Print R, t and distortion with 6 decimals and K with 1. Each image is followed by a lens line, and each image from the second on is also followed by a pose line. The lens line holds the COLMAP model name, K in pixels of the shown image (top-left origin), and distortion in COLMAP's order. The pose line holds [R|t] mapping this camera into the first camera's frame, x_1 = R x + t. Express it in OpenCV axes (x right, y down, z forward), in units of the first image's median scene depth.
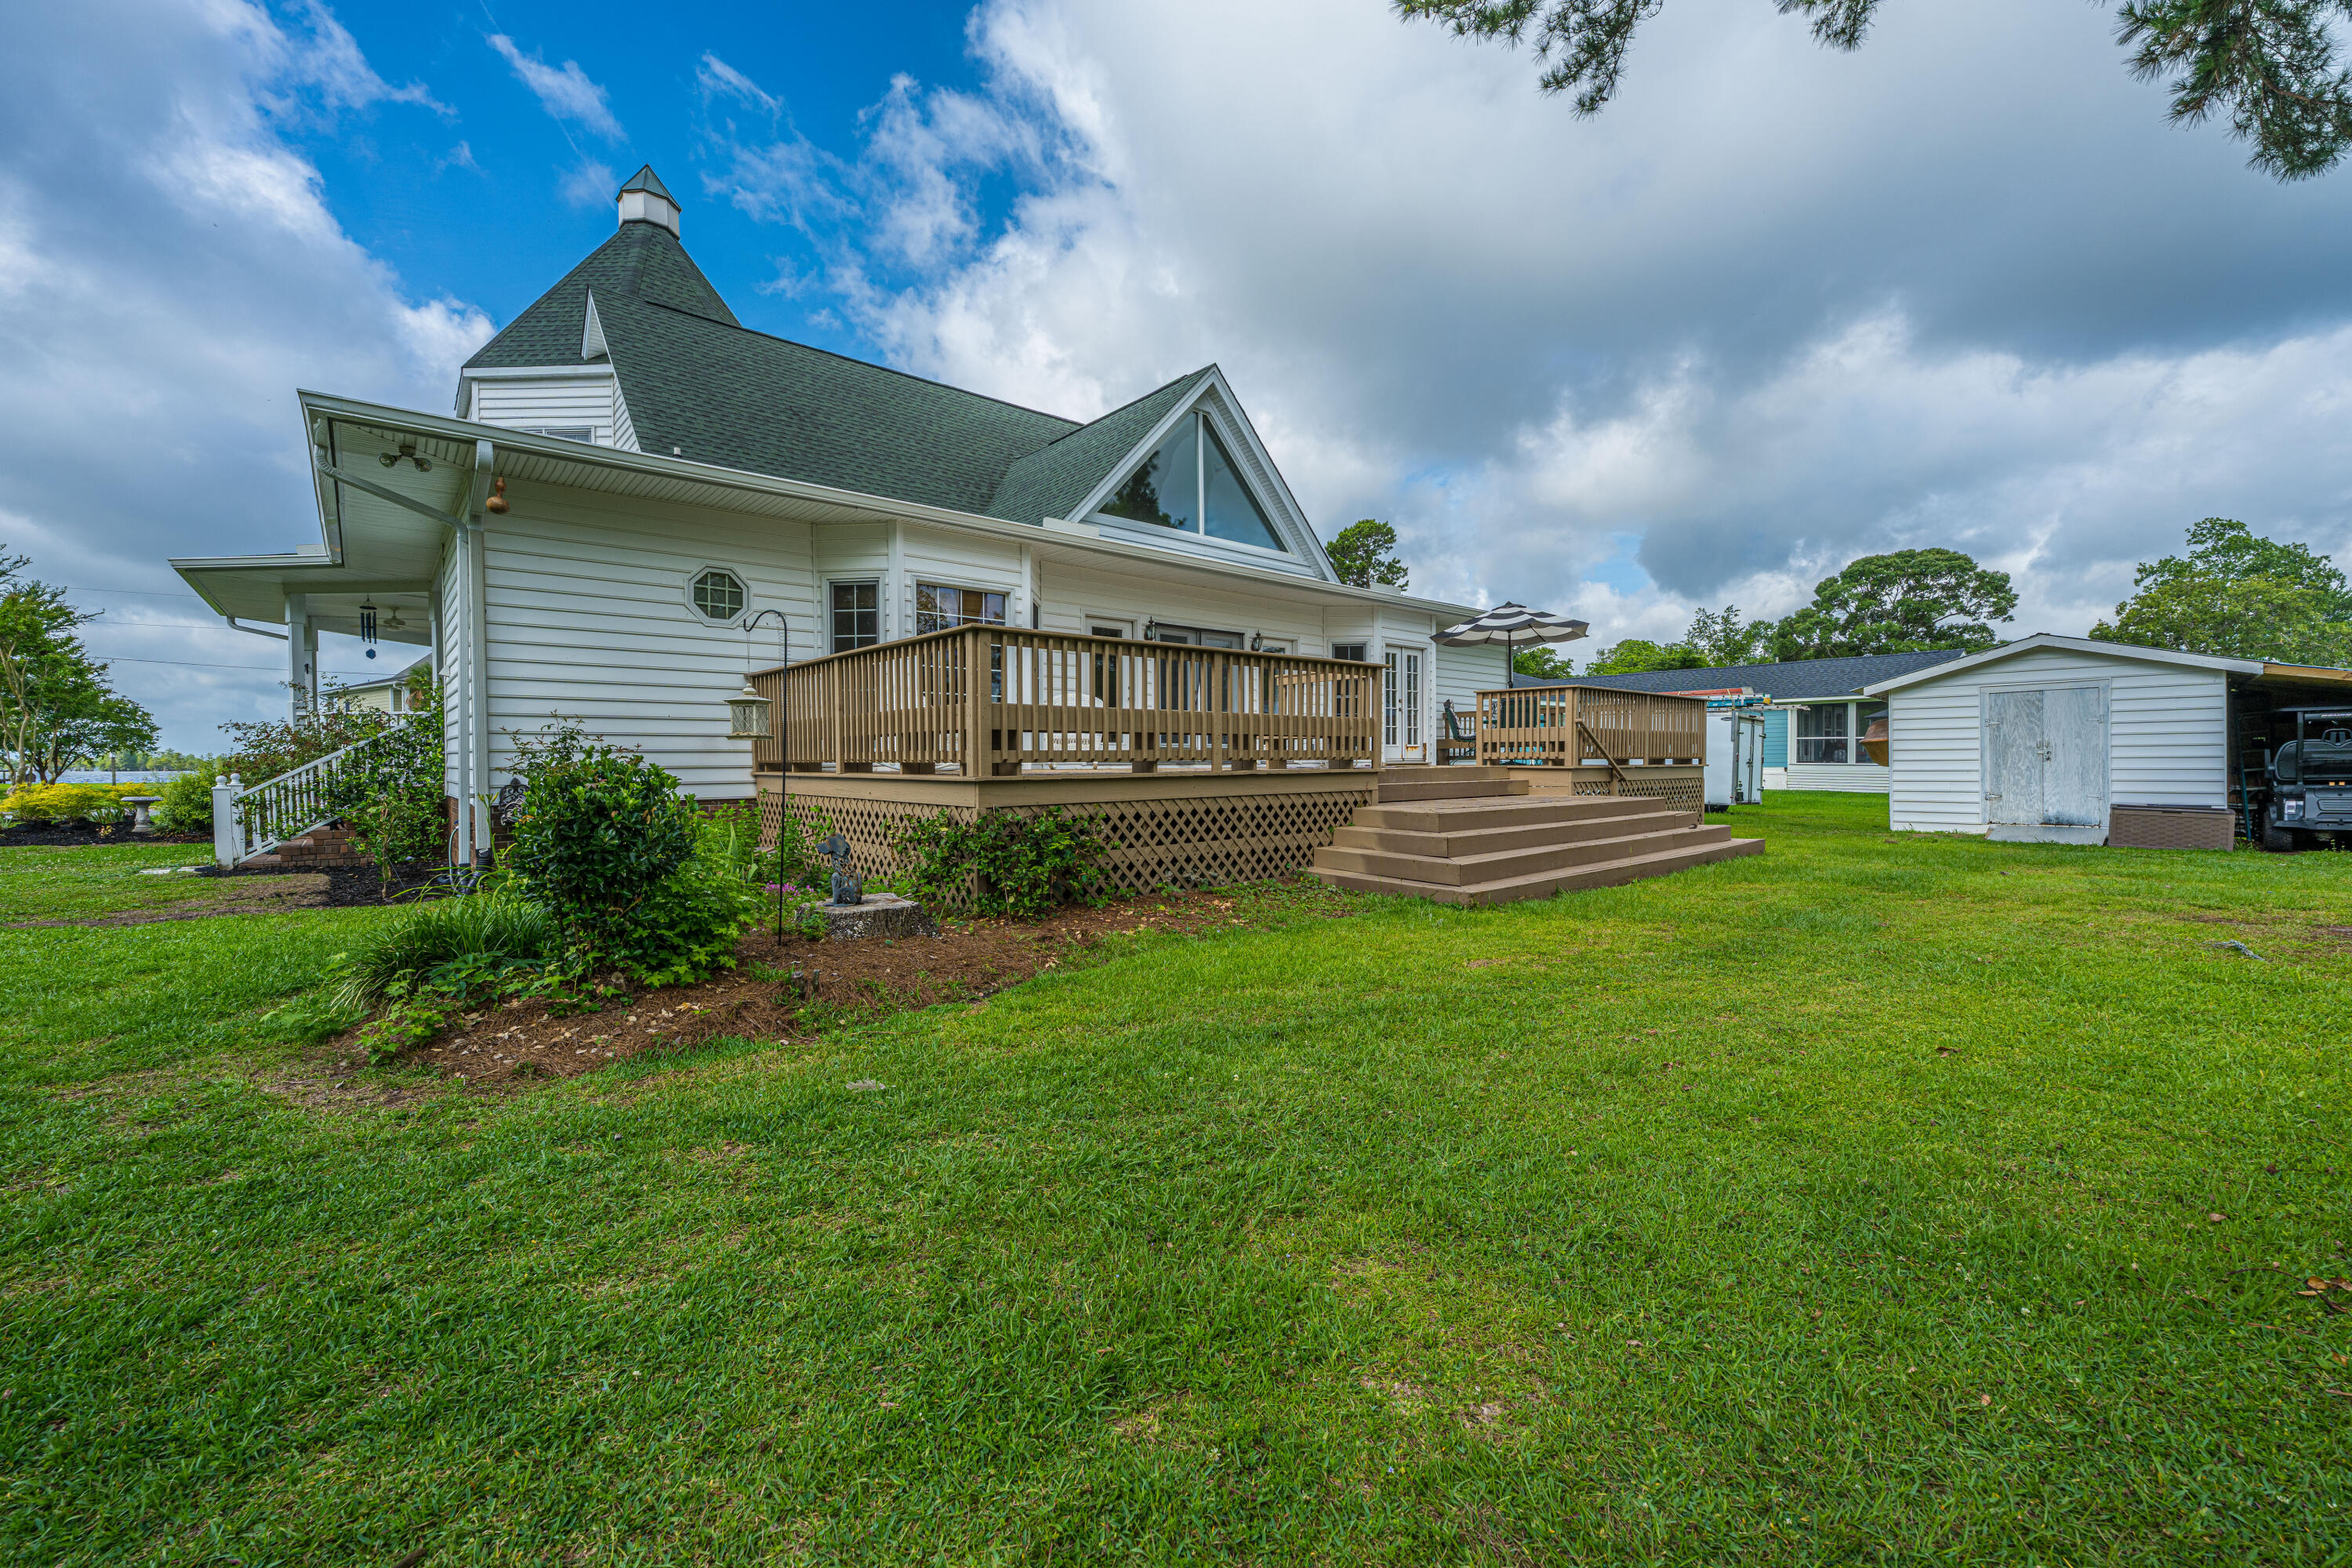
lens RADIAL K [[956.3, 0, 1165.1], [0, 956.3, 768.1], [0, 0, 1]] dist [-0.003507, -0.000098]
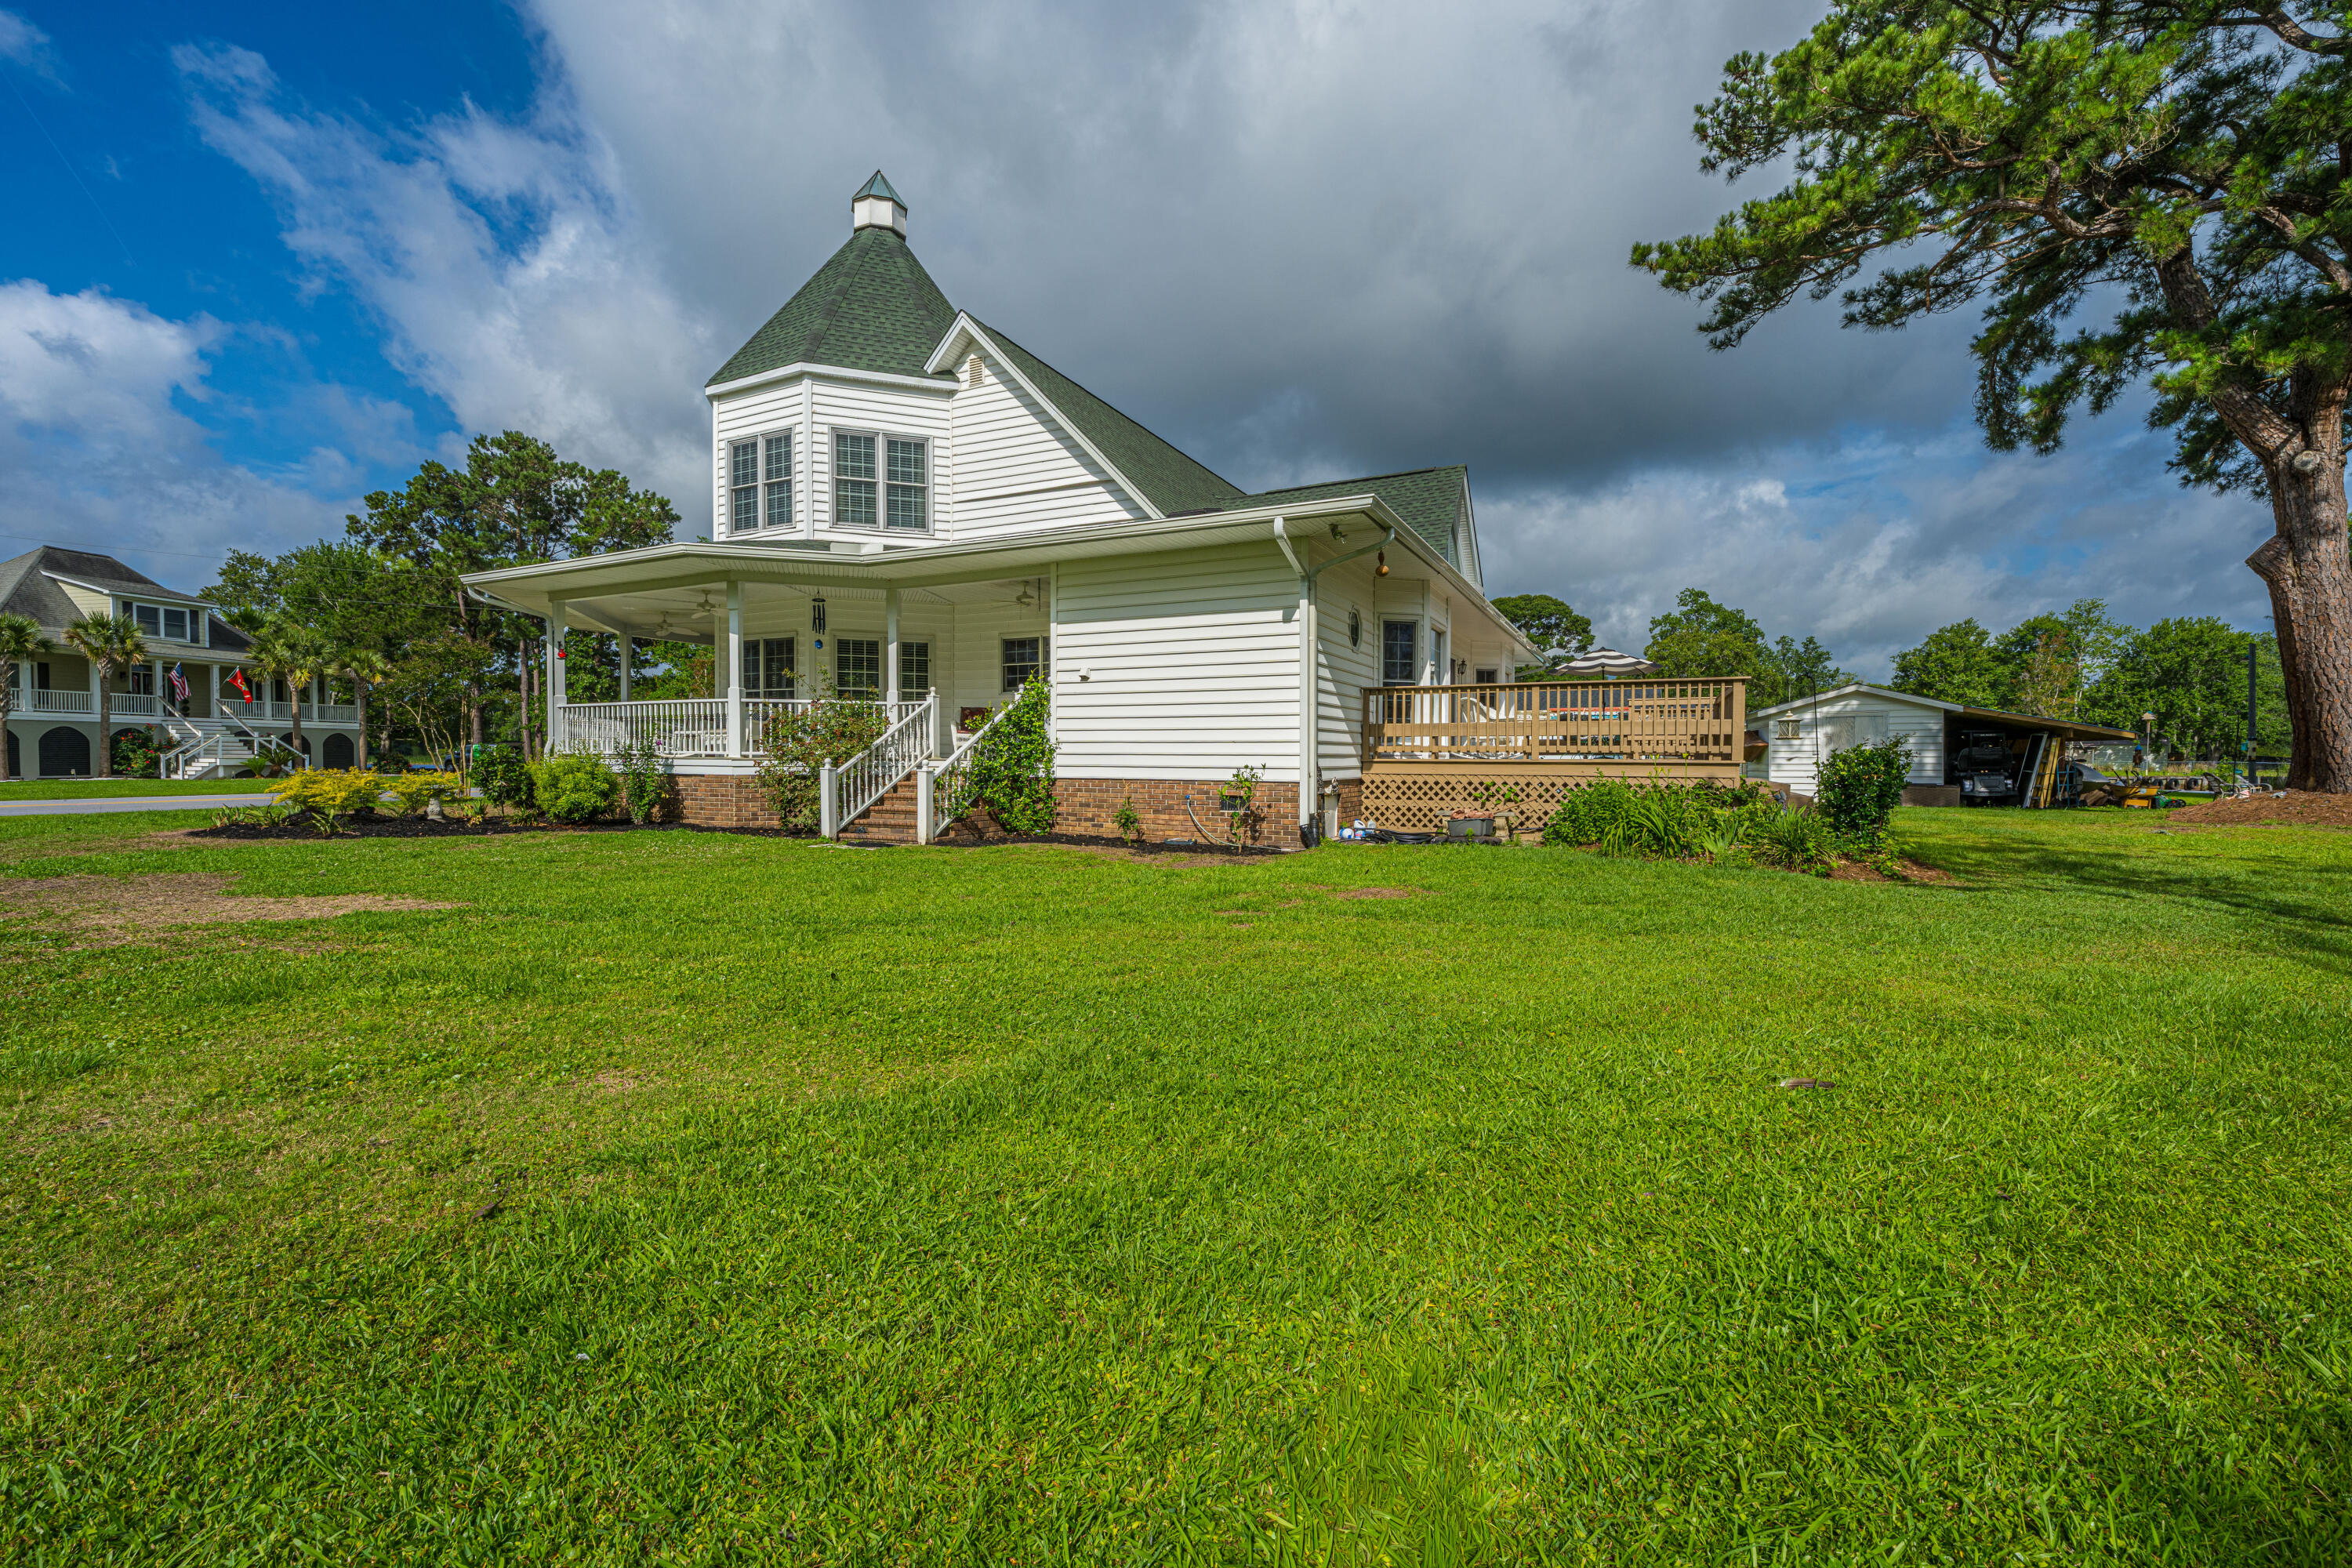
lens RADIAL K [[956.3, 0, 1173.7], [0, 956.3, 769.4], [0, 0, 1]] dist [-0.003507, -0.000098]
pose [[0.924012, 0.002784, 0.382352, -0.169600], [-0.005985, 0.999956, 0.007182, 0.001488], [-0.382316, -0.008925, 0.923989, -0.022725]]
